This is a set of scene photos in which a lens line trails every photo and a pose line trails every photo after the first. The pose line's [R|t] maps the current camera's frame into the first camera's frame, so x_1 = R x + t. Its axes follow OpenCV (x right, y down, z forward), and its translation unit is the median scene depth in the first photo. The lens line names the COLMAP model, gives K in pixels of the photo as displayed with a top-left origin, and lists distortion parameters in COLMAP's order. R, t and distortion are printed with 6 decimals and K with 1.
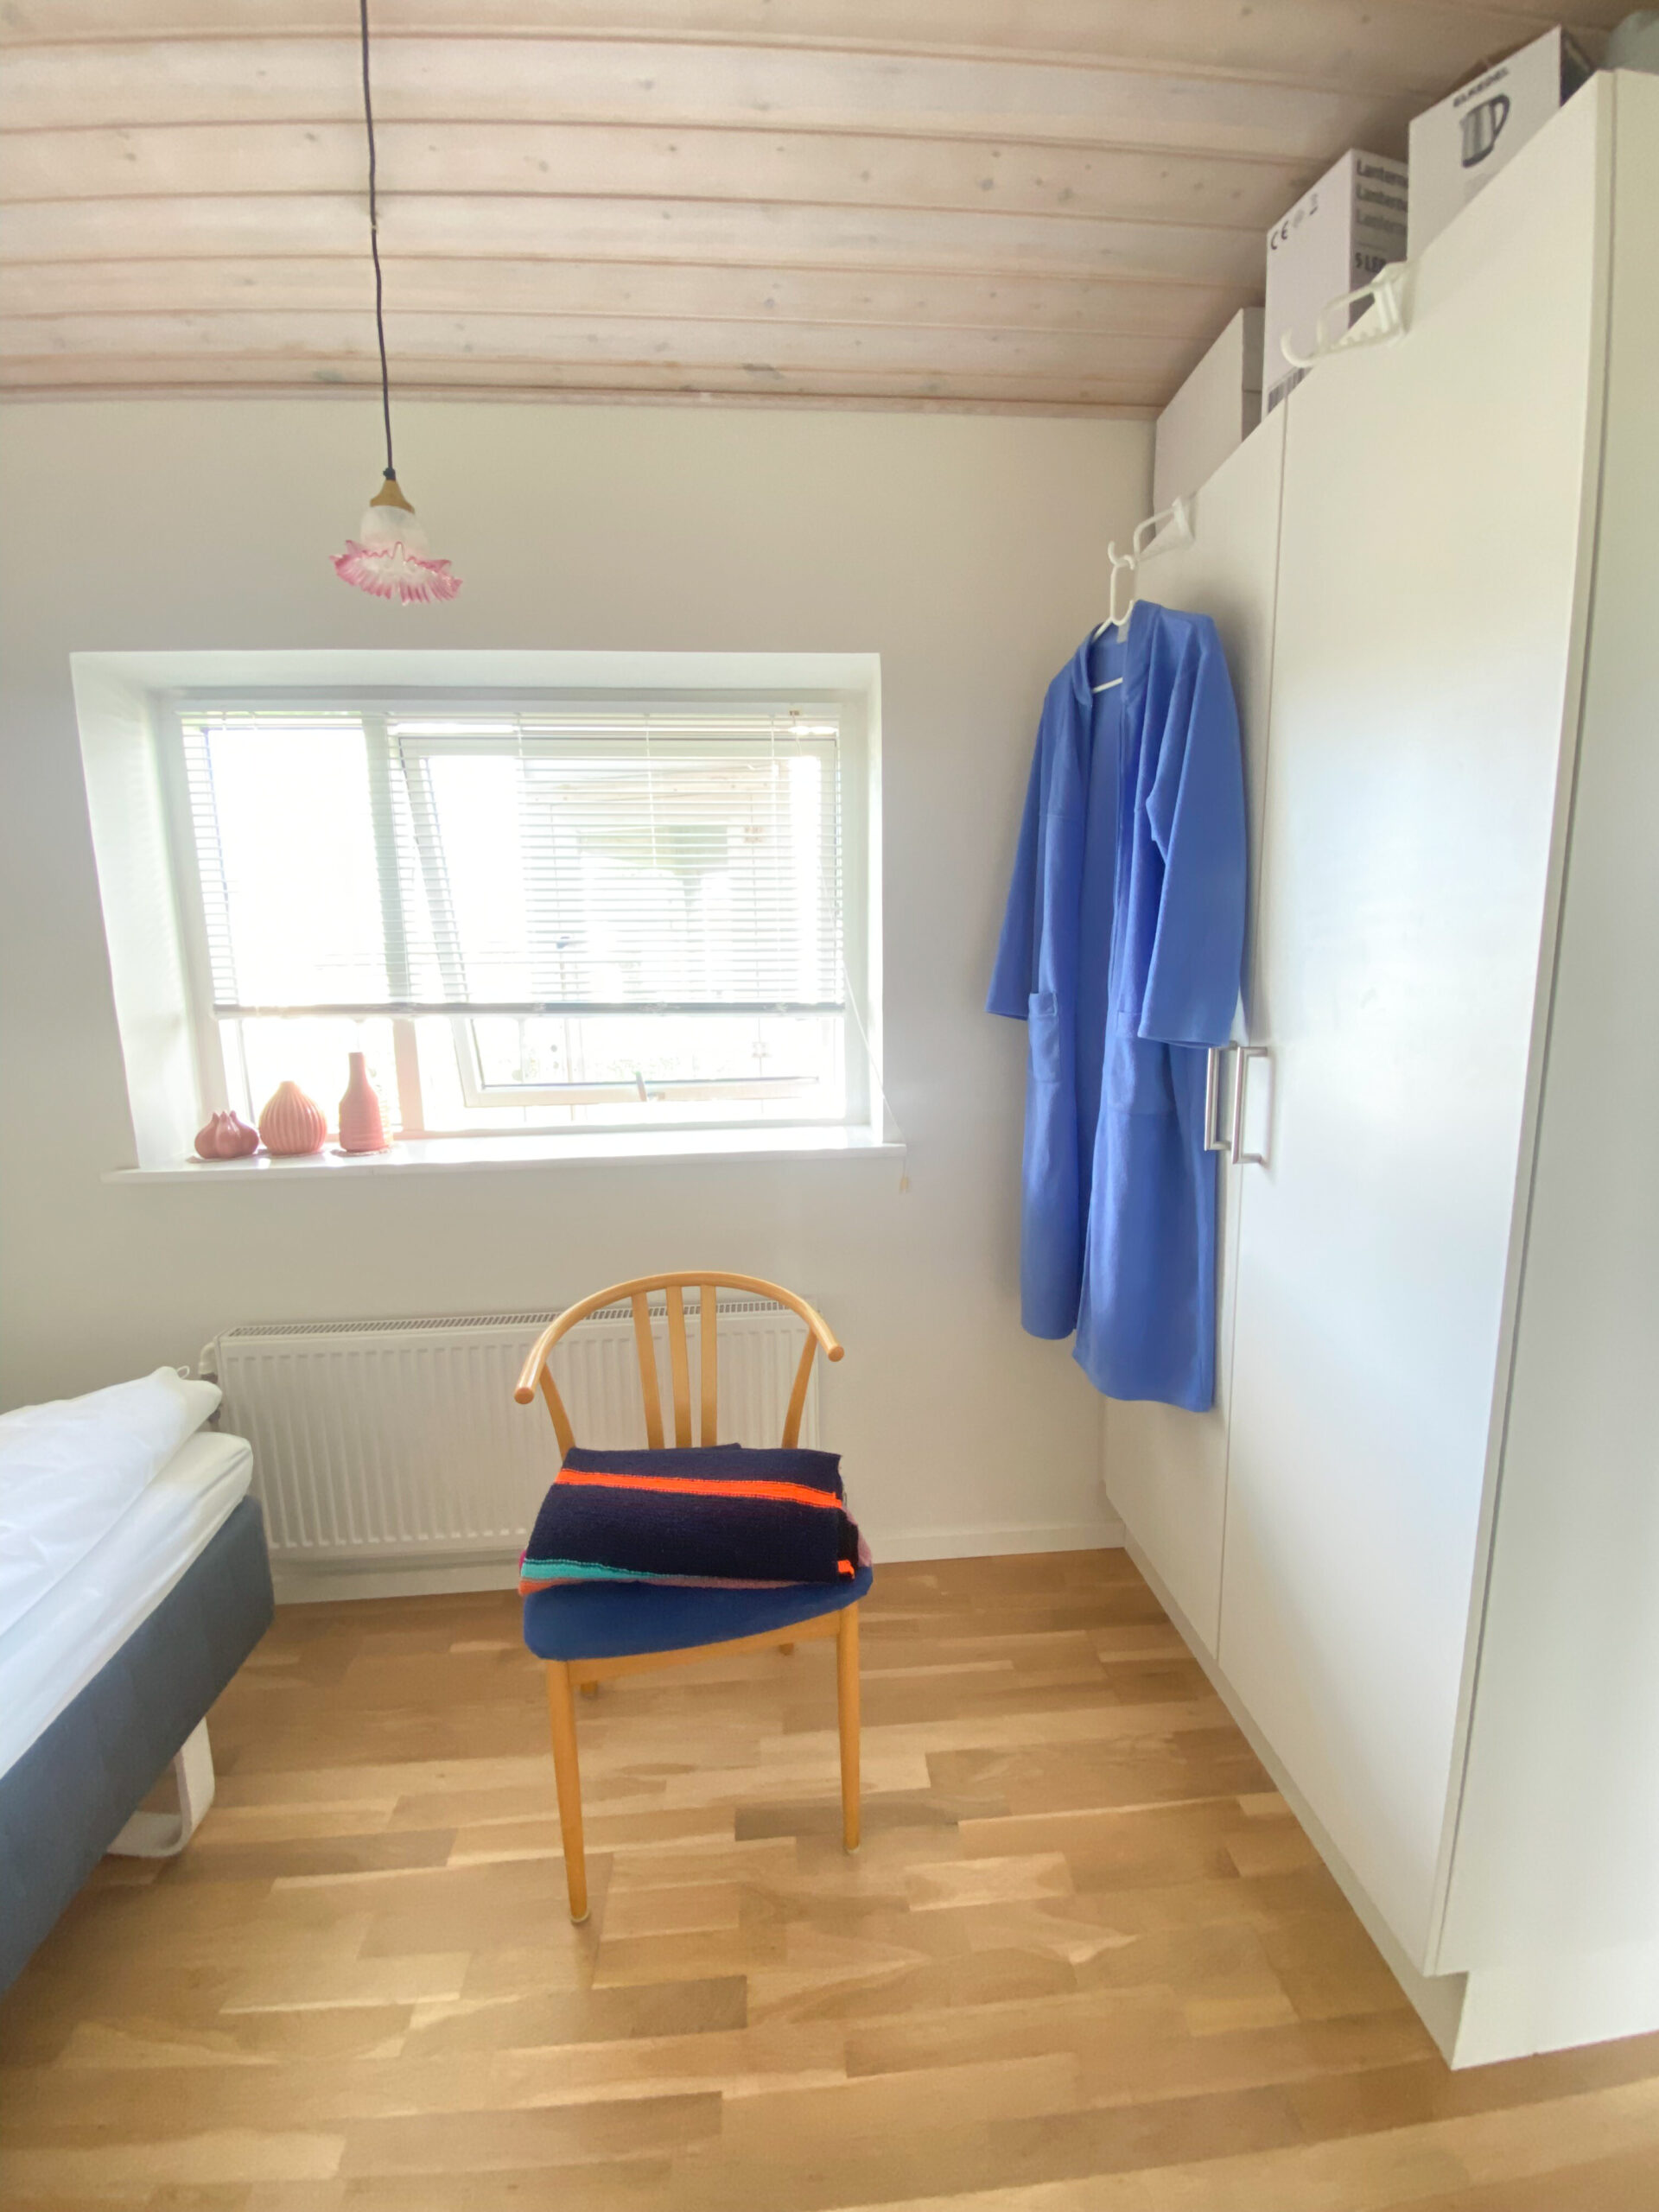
lens RADIAL K [[887.3, 0, 830.4], [0, 887.3, 1107.3], [0, 0, 1]] dist [0.023425, -0.022940]
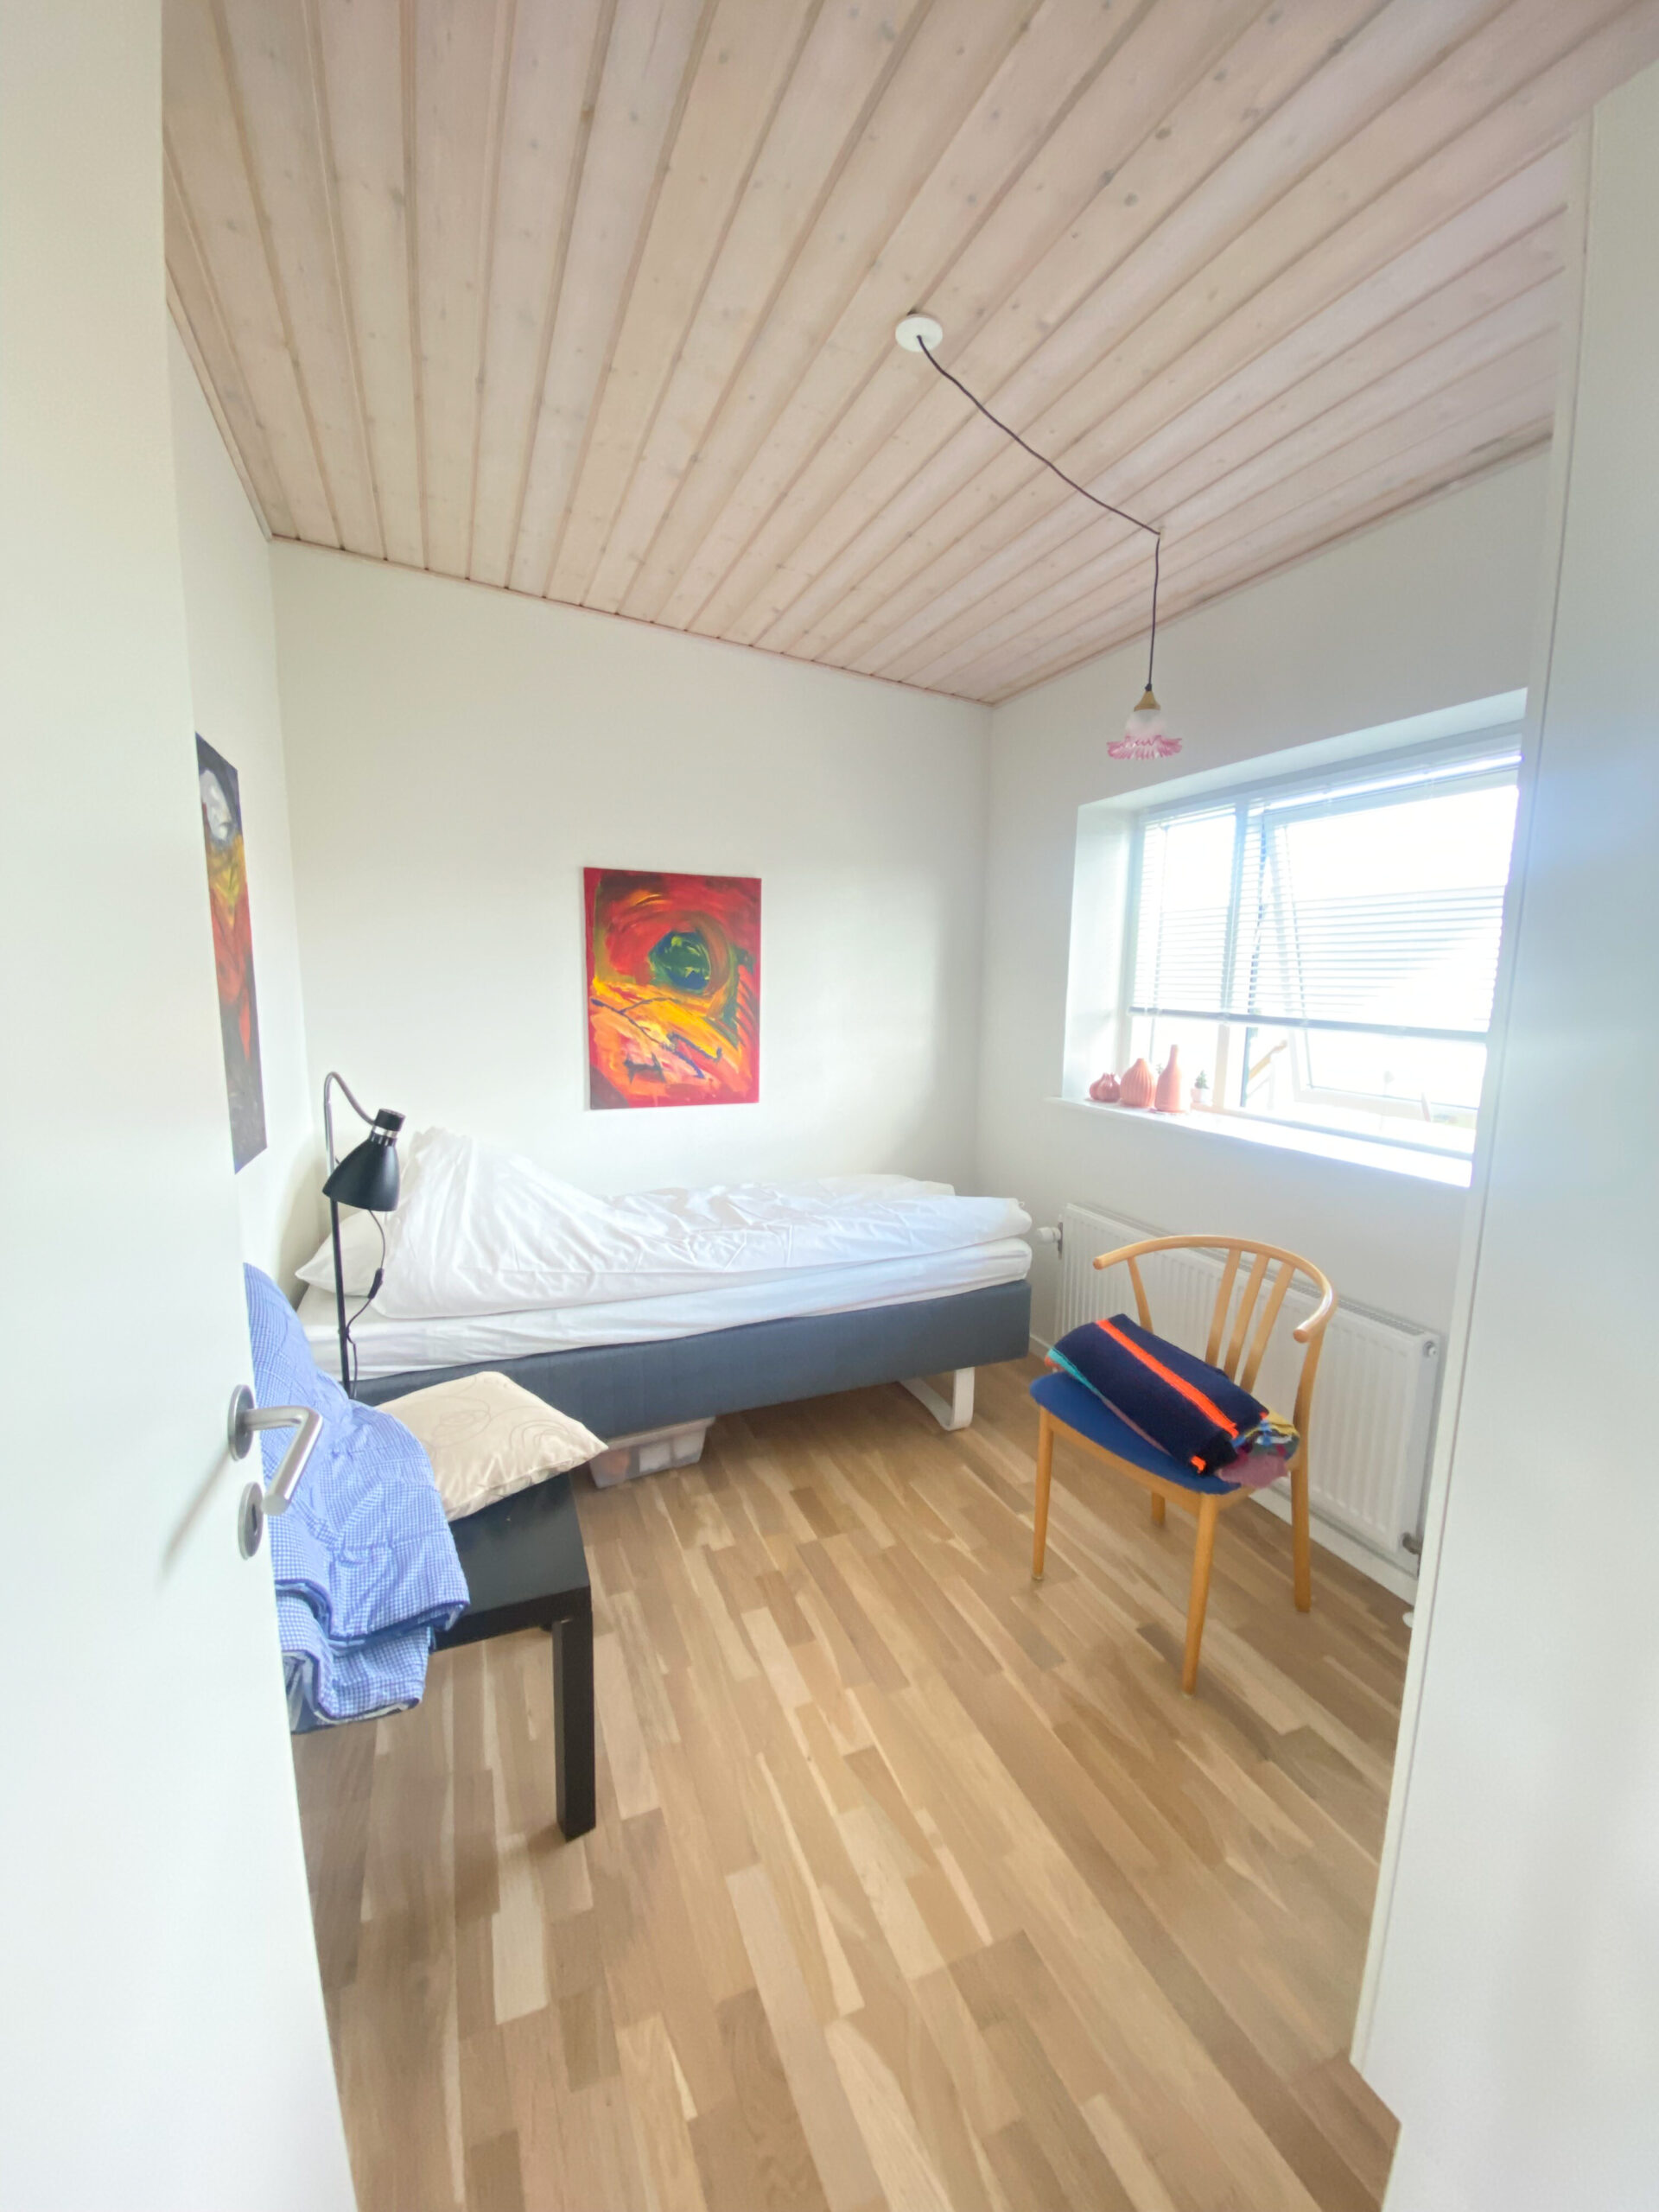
lens RADIAL K [[887.3, 0, 830.4], [0, 887.3, 1107.3], [0, 0, 1]] dist [0.023425, -0.022940]
pose [[0.311675, 0.162833, -0.936132, 0.850010], [-0.165235, 0.979484, 0.115360, -0.045375], [0.935711, 0.118727, 0.332187, 0.005230]]
